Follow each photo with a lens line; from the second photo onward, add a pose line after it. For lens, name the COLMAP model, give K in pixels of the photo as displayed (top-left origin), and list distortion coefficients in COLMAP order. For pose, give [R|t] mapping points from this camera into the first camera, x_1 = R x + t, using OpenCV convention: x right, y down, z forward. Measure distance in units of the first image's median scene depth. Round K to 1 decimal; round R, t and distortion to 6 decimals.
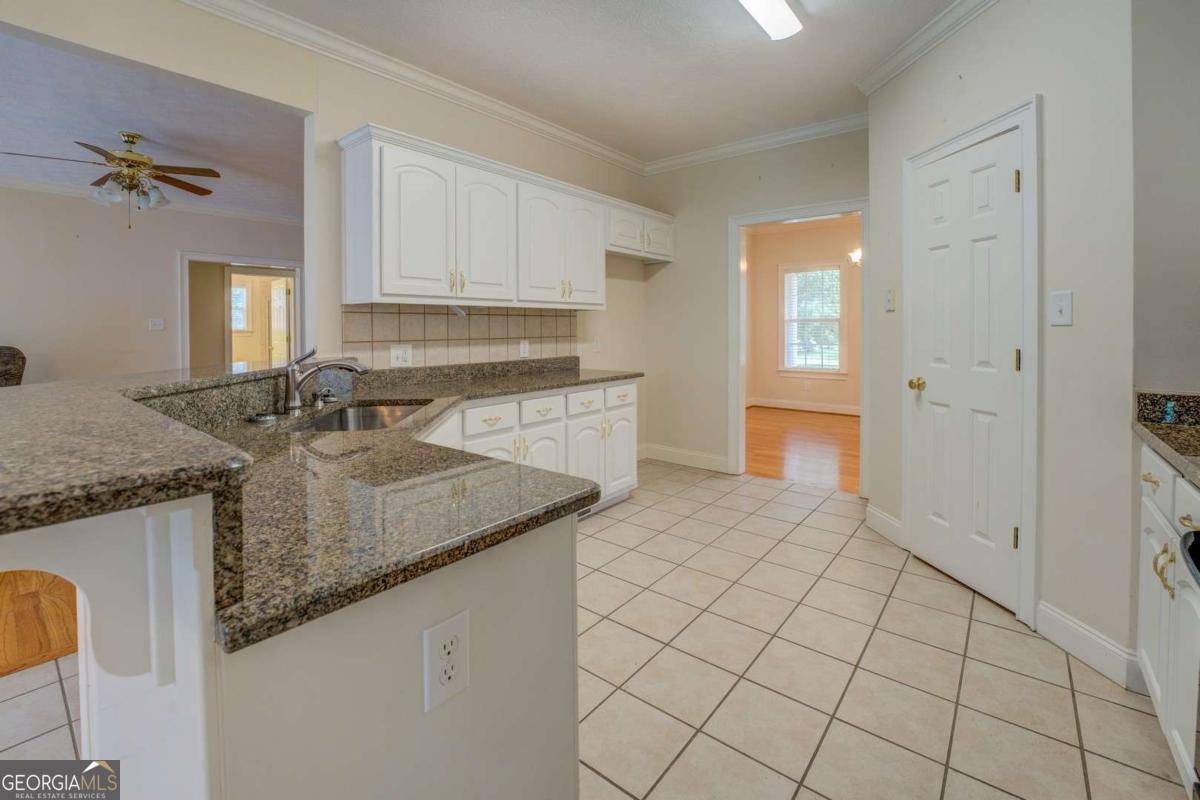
lens RADIAL K [[504.9, 0, 573.3], [0, 504.9, 336.8], [0, 0, 1]] dist [-0.021287, 0.000918]
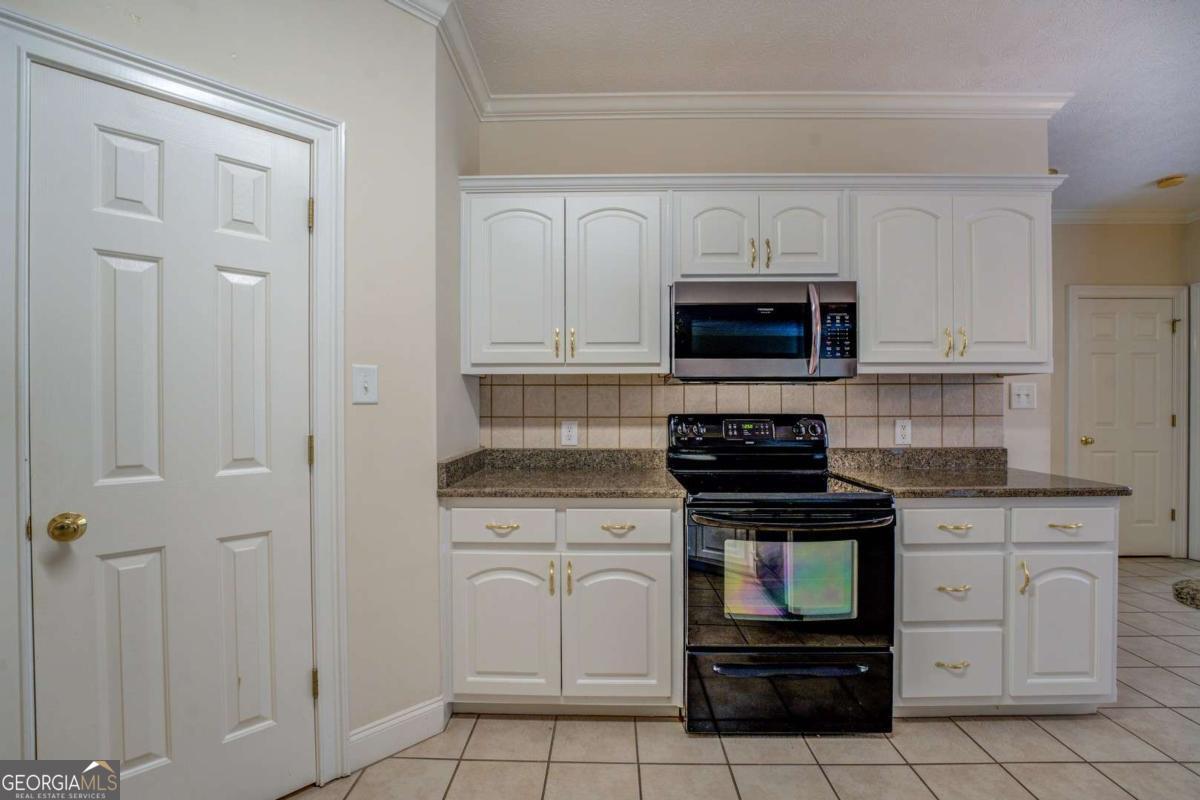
lens RADIAL K [[543.1, 0, 610.2], [0, 543.1, 401.4], [0, 0, 1]] dist [-0.002614, 0.001183]
pose [[0.667252, 0.002672, -0.744827, 0.360771], [-0.015816, 0.999819, -0.010582, -0.009762], [0.744664, 0.018841, 0.667174, 0.394634]]
